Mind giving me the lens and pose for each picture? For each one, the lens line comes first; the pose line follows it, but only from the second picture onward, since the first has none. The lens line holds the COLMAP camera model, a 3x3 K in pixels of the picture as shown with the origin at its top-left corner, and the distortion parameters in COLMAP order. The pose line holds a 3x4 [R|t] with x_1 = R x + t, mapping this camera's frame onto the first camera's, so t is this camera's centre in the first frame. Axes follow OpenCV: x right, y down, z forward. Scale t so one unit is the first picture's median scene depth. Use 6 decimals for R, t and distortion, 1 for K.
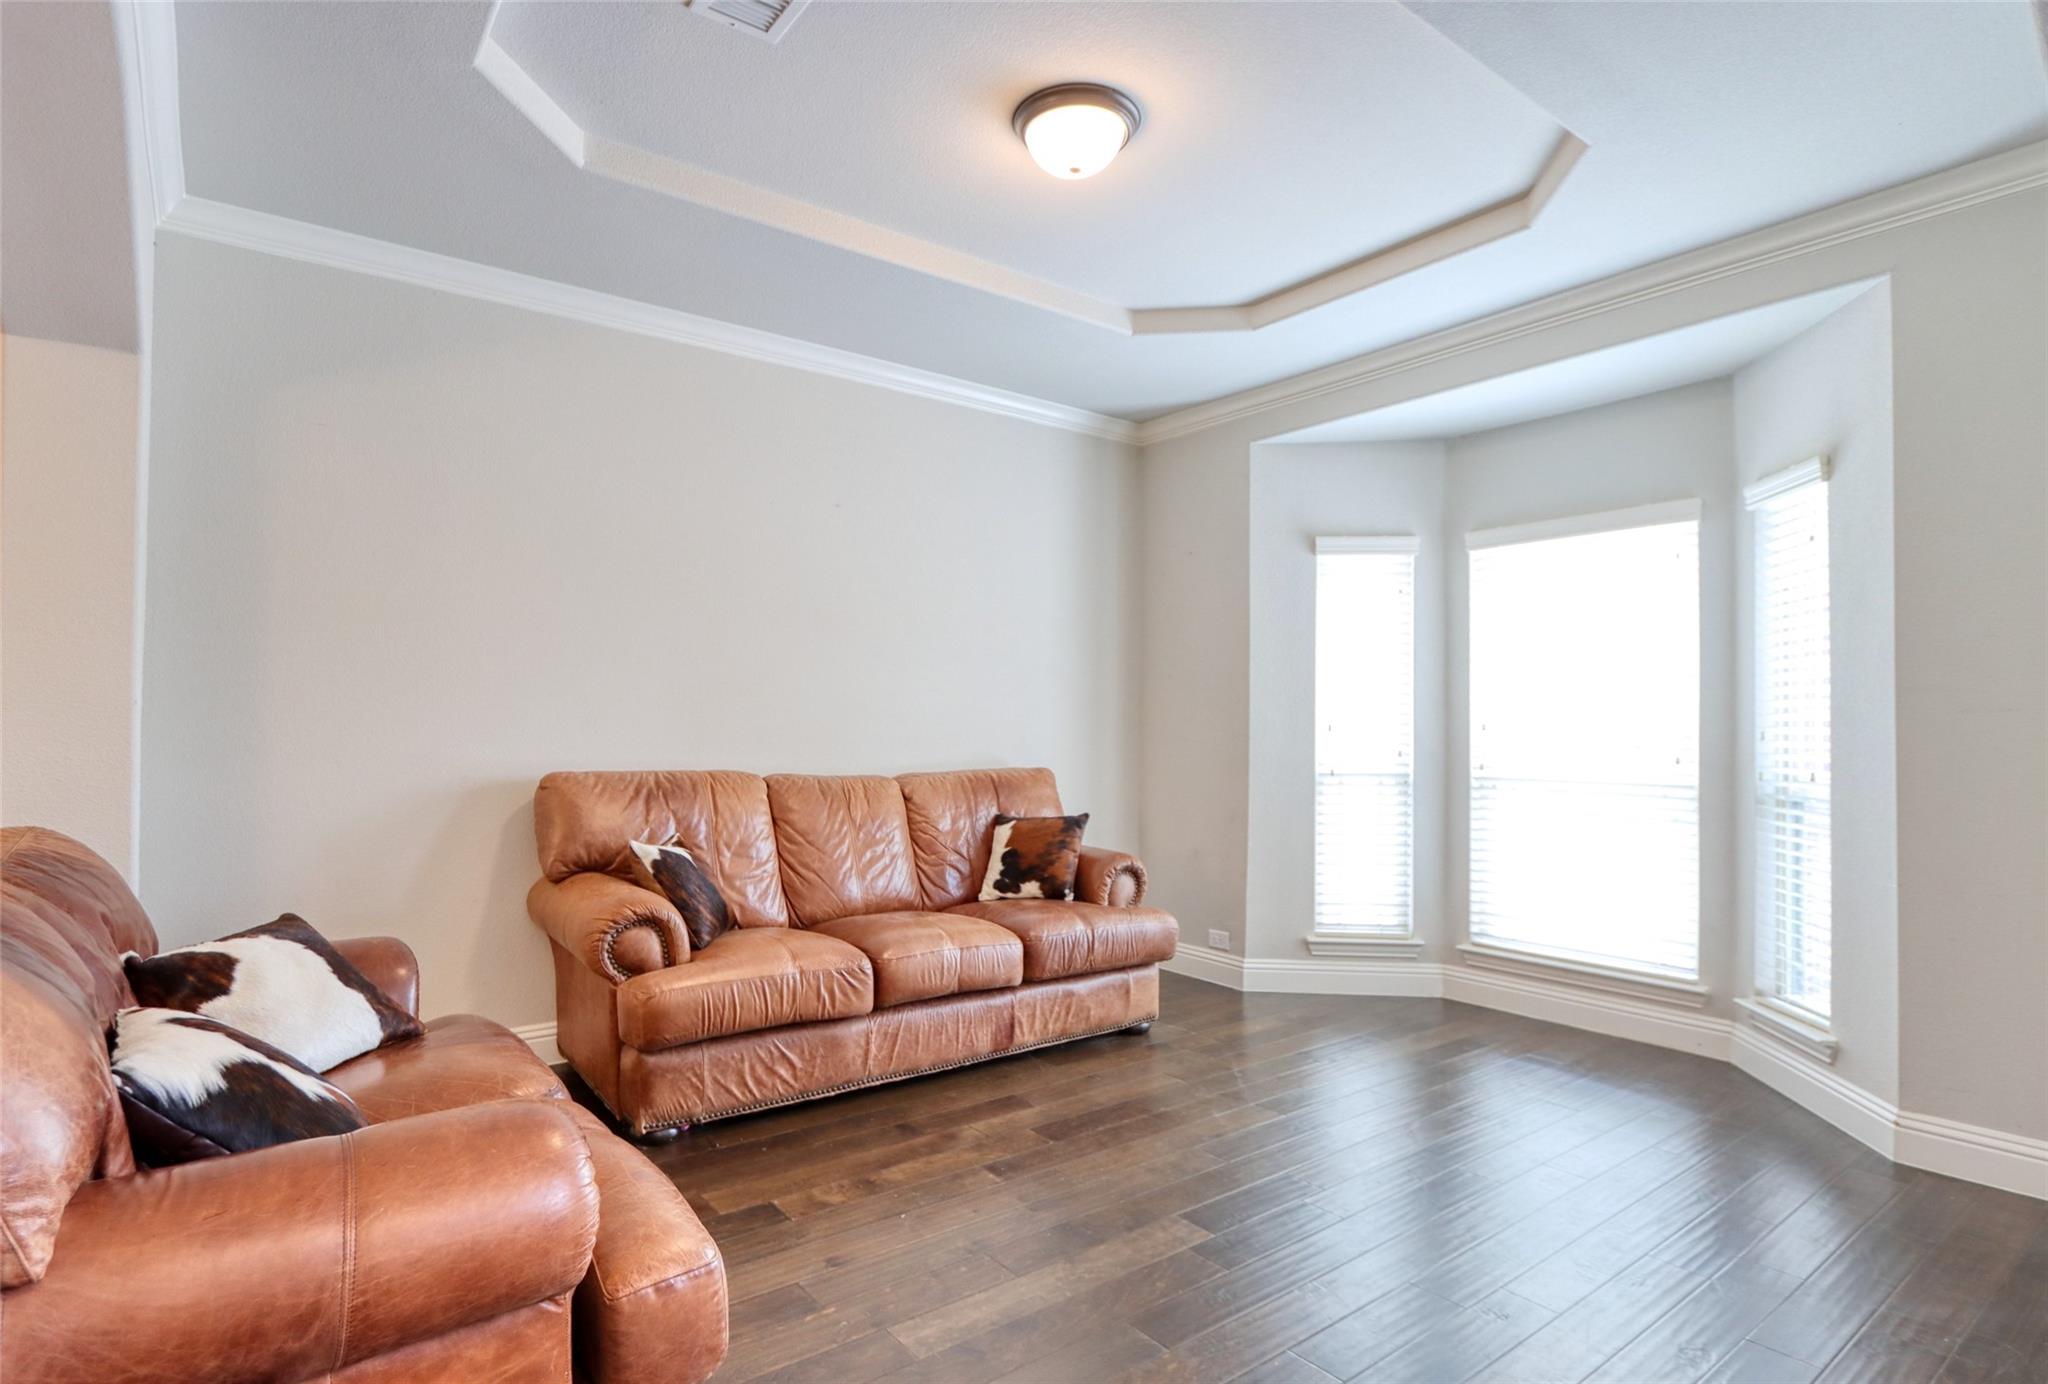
lens RADIAL K [[1052.2, 0, 1013.6], [0, 1052.2, 710.0], [0, 0, 1]] dist [-0.014221, 0.003168]
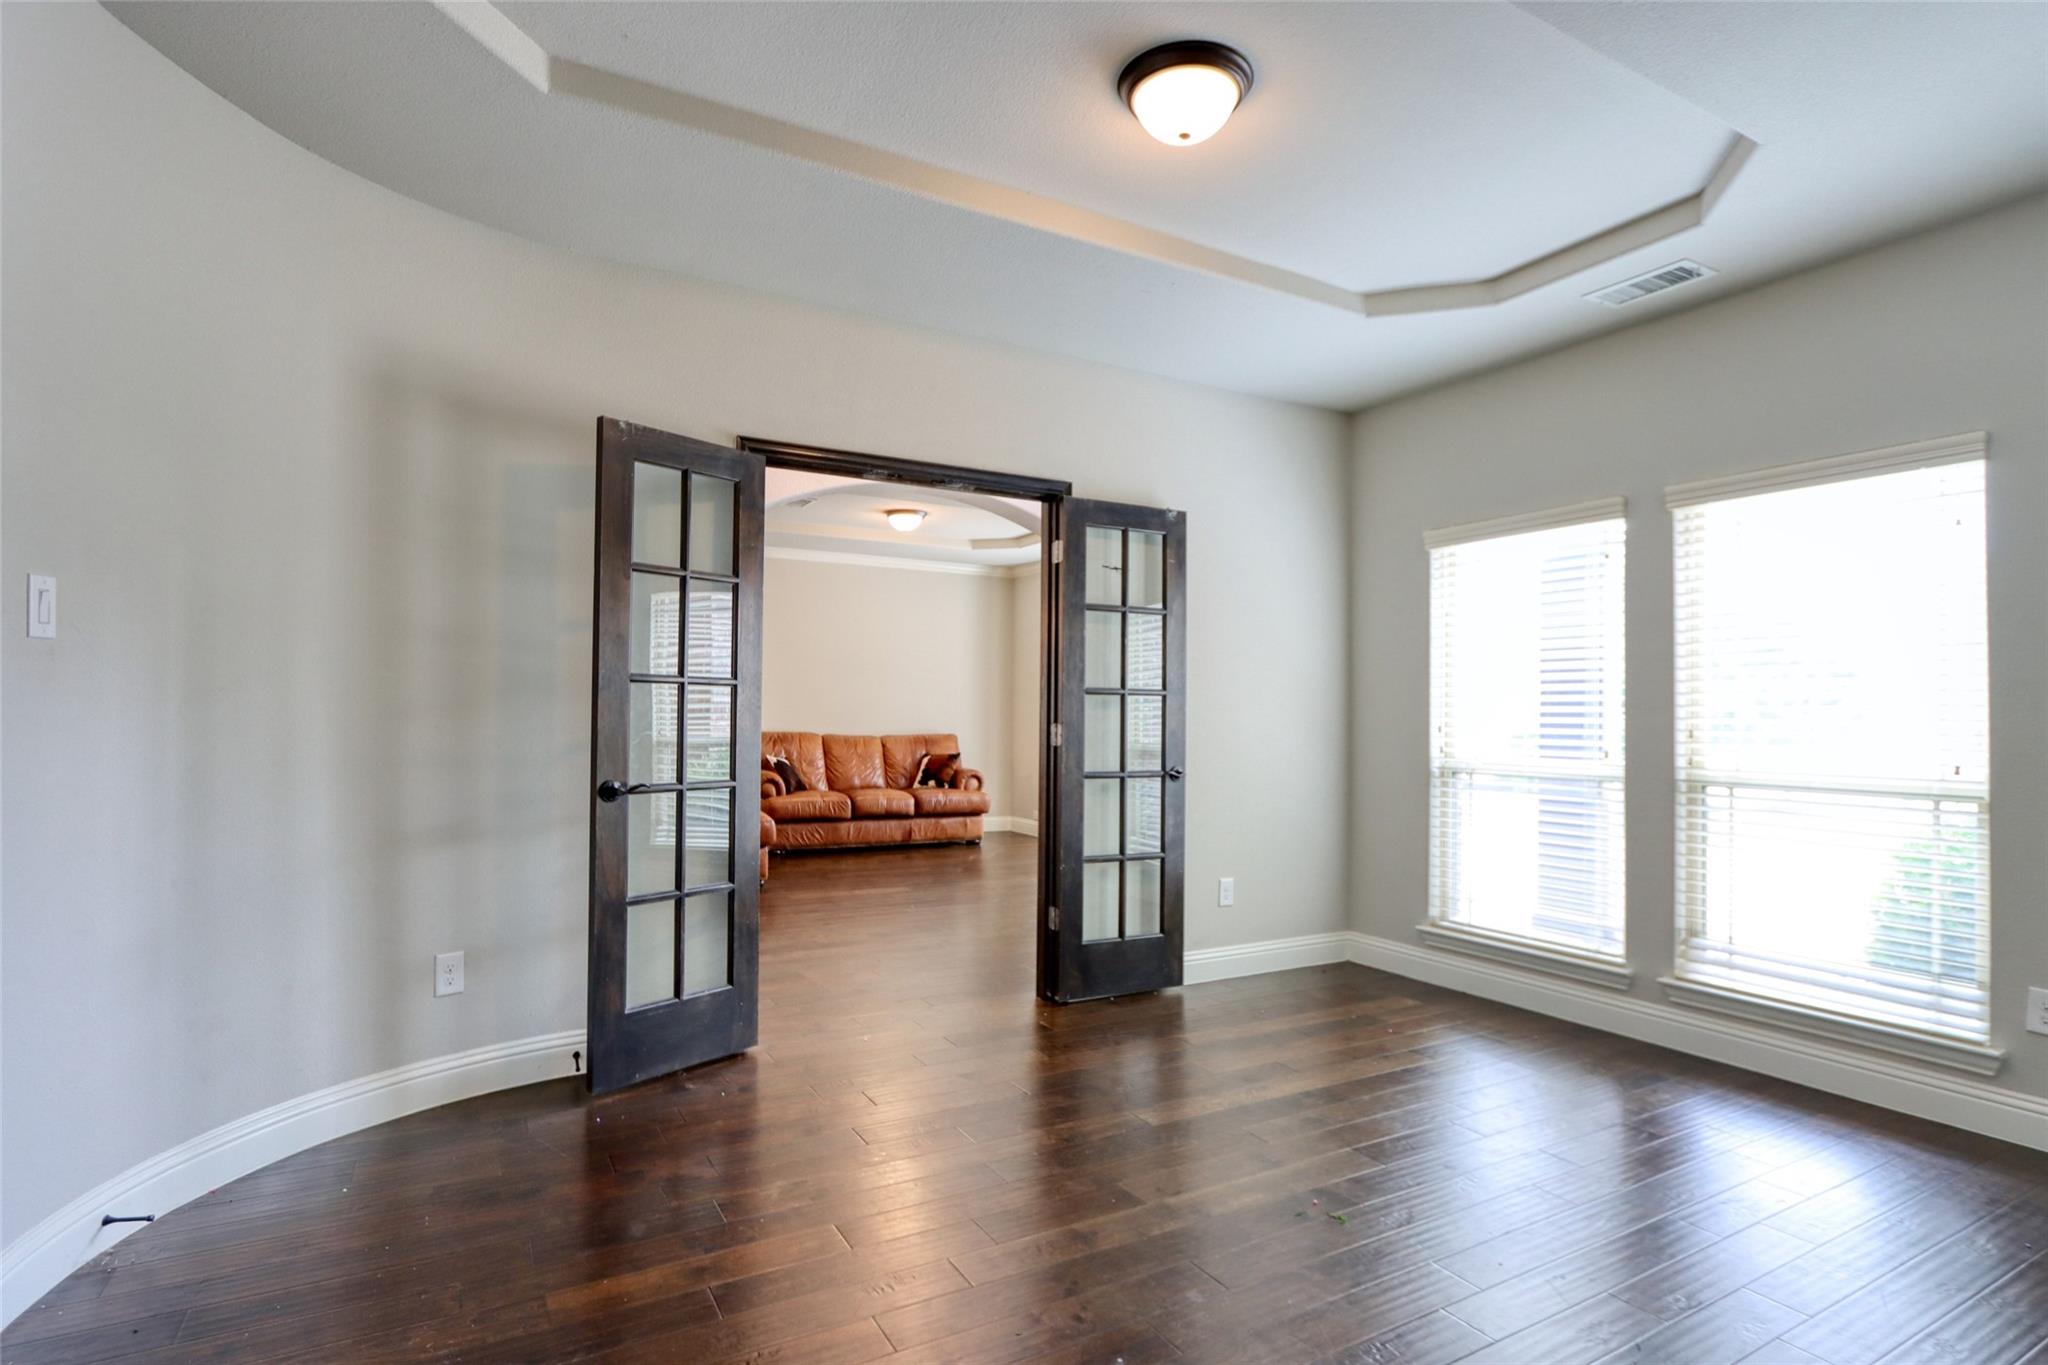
lens RADIAL K [[1031.7, 0, 1026.3], [0, 1031.7, 700.3], [0, 0, 1]] dist [-0.013115, 0.000712]
pose [[0.990841, 0.000236, -0.135034, 0.565151], [-0.000615, 0.999996, -0.002766, -0.010963], [0.135032, 0.002824, 0.990837, -1.329993]]
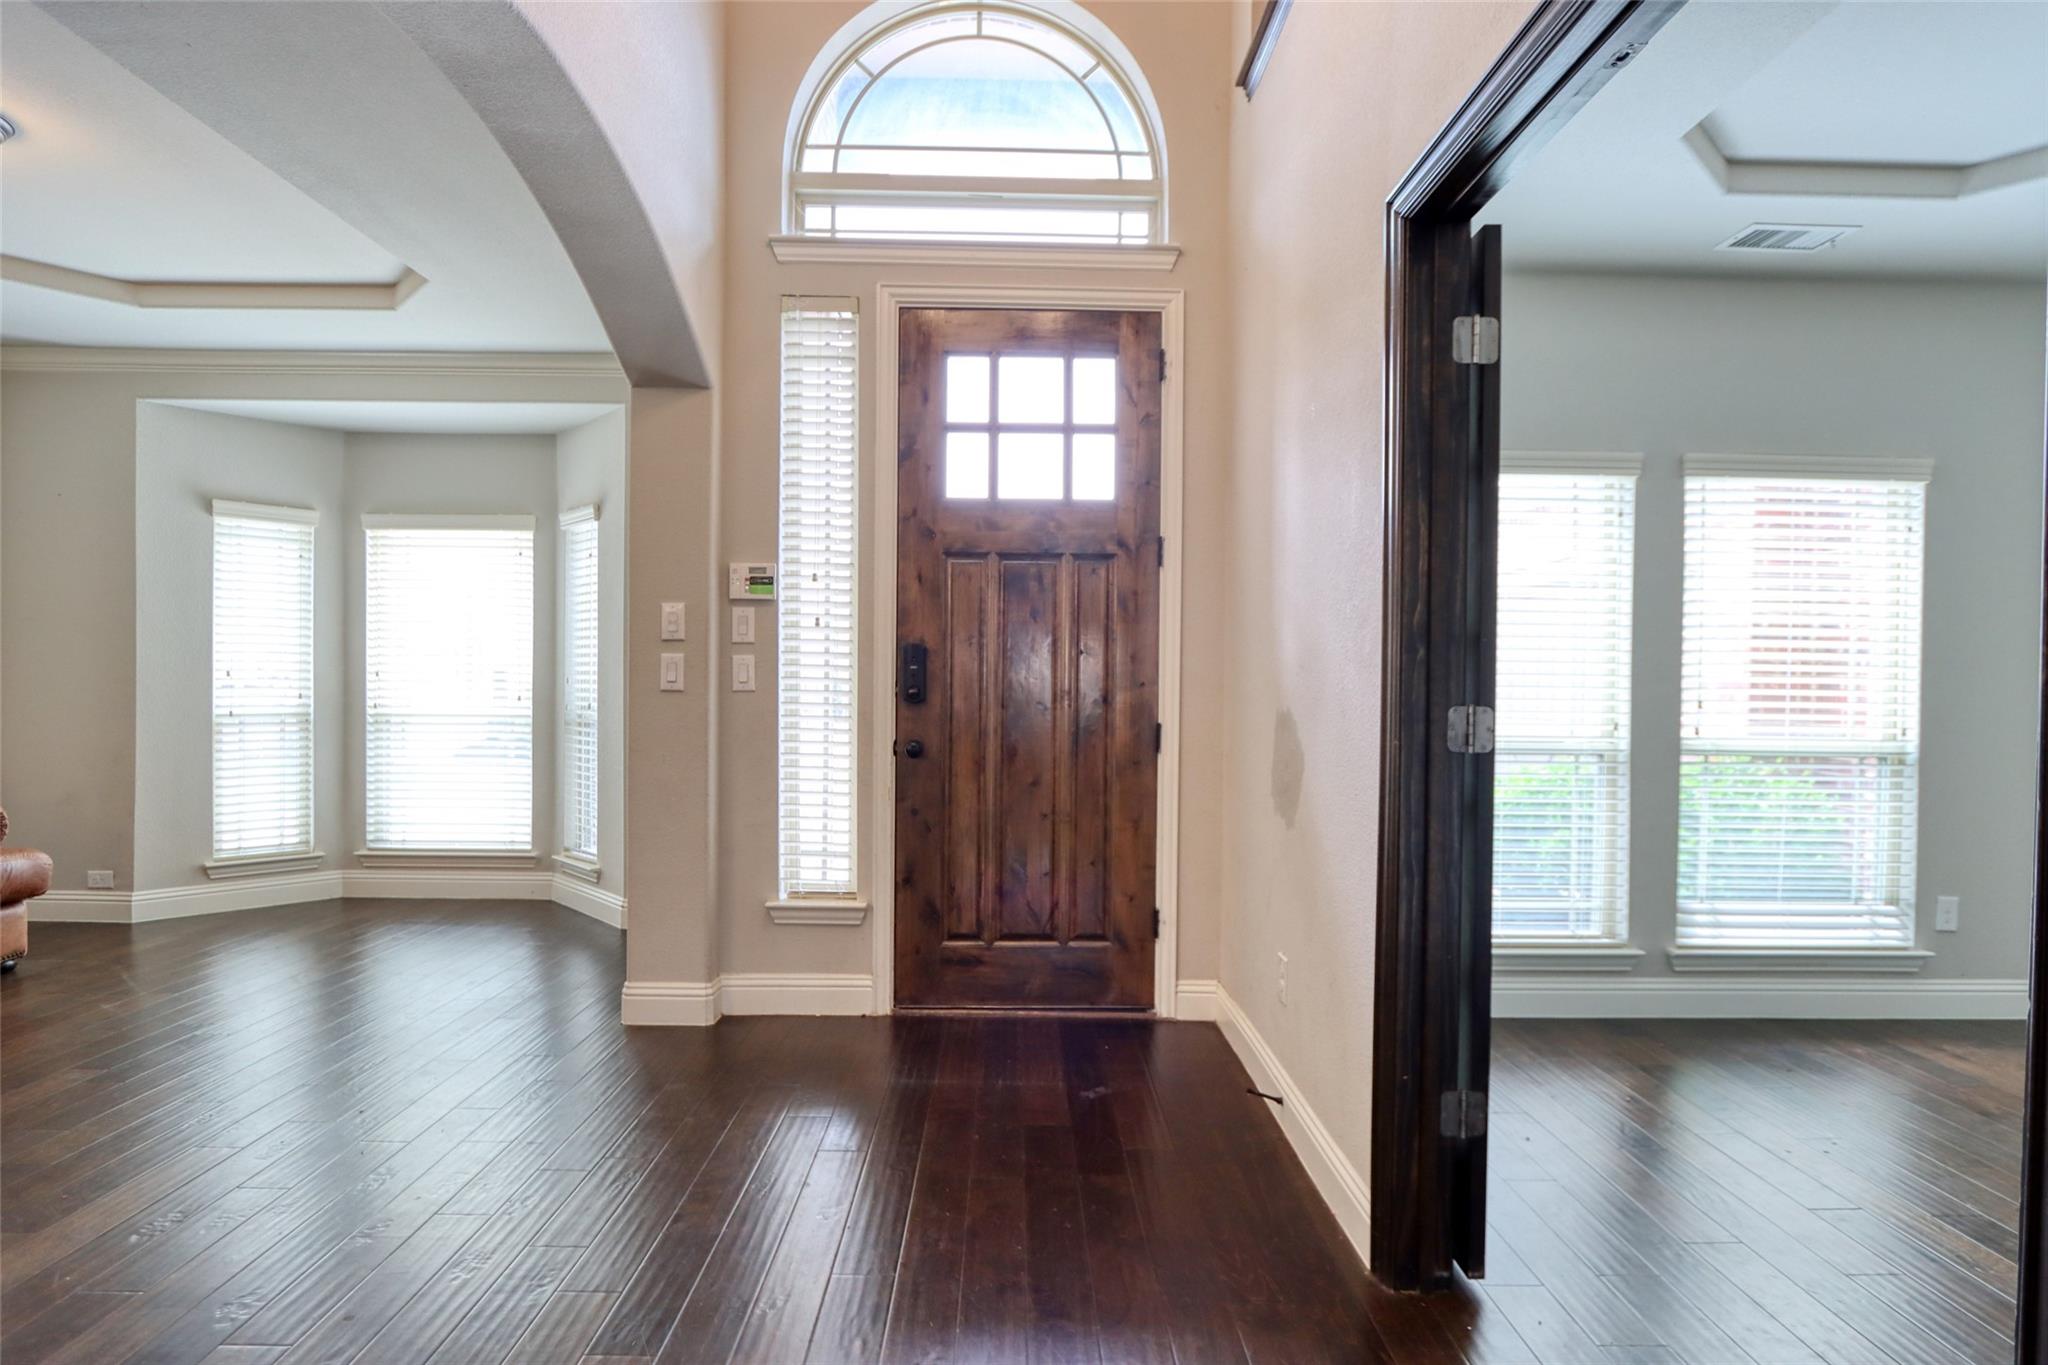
lens RADIAL K [[1031.7, 0, 1023.0], [0, 1031.7, 699.3], [0, 0, 1]] dist [-0.013115, 0.000712]
pose [[0.593012, -0.013327, 0.805083, -0.087199], [-0.018566, 0.999371, 0.030218, -0.004943], [-0.804979, -0.032867, 0.592392, -0.381578]]
